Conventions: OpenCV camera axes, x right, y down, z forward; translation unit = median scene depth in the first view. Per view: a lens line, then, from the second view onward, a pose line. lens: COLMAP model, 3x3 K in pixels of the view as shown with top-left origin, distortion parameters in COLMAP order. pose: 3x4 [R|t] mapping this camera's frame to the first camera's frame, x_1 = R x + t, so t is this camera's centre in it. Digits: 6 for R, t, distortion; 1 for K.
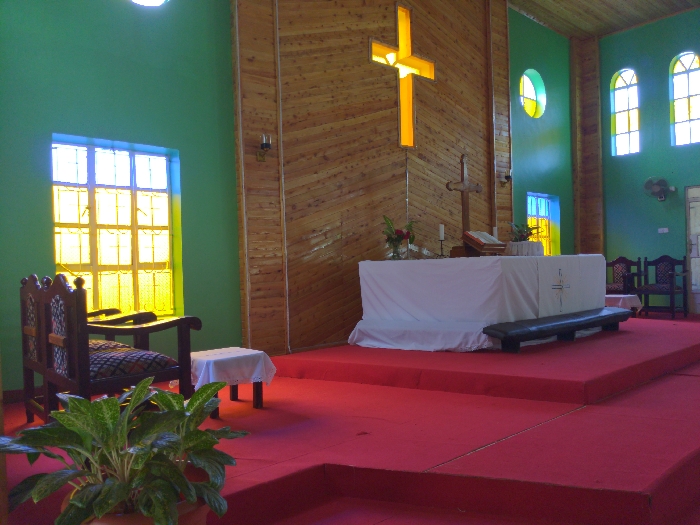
lens RADIAL K [[562.4, 0, 349.5], [0, 562.4, 266.6], [0, 0, 1]] dist [0.038315, -0.025276]
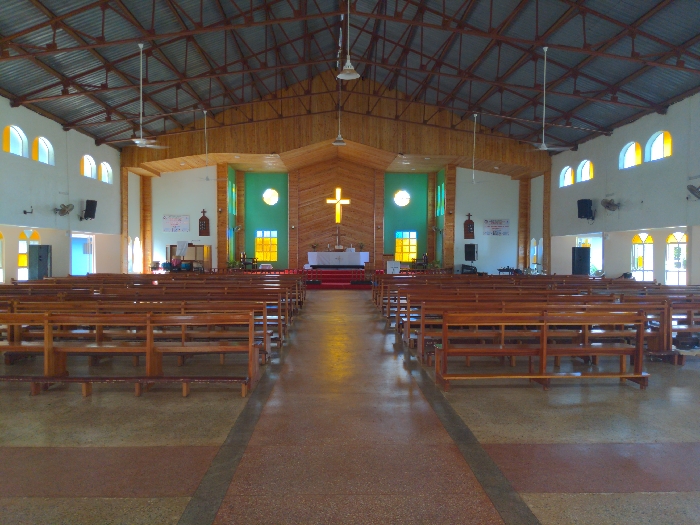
lens RADIAL K [[562.4, 0, 351.8], [0, 562.4, 263.9], [0, 0, 1]] dist [0.038315, -0.025276]
pose [[0.762246, 0.052072, -0.645189, 2.956211], [-0.030372, 0.998538, 0.044708, -0.114559], [0.646574, -0.014483, 0.762714, -2.094170]]
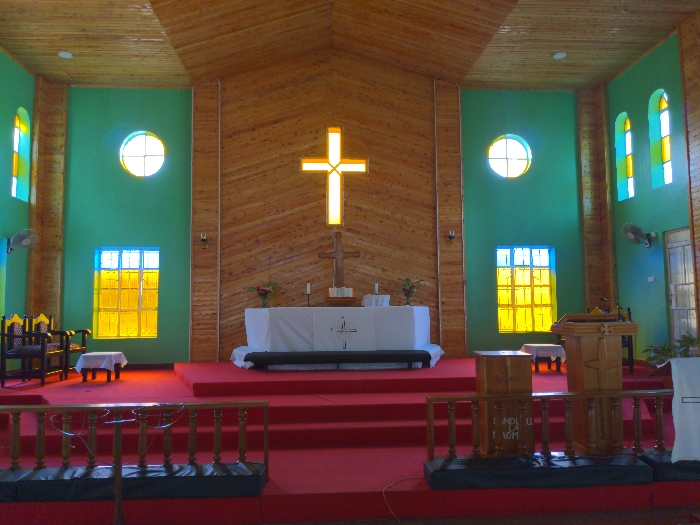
lens RADIAL K [[562.4, 0, 351.1], [0, 562.4, 258.1], [0, 0, 1]] dist [0.038315, -0.025276]
pose [[0.783767, -0.033550, -0.620148, 1.077154], [-0.013278, 0.997406, -0.070740, -0.037284], [0.620913, 0.063678, 0.781289, -0.051937]]
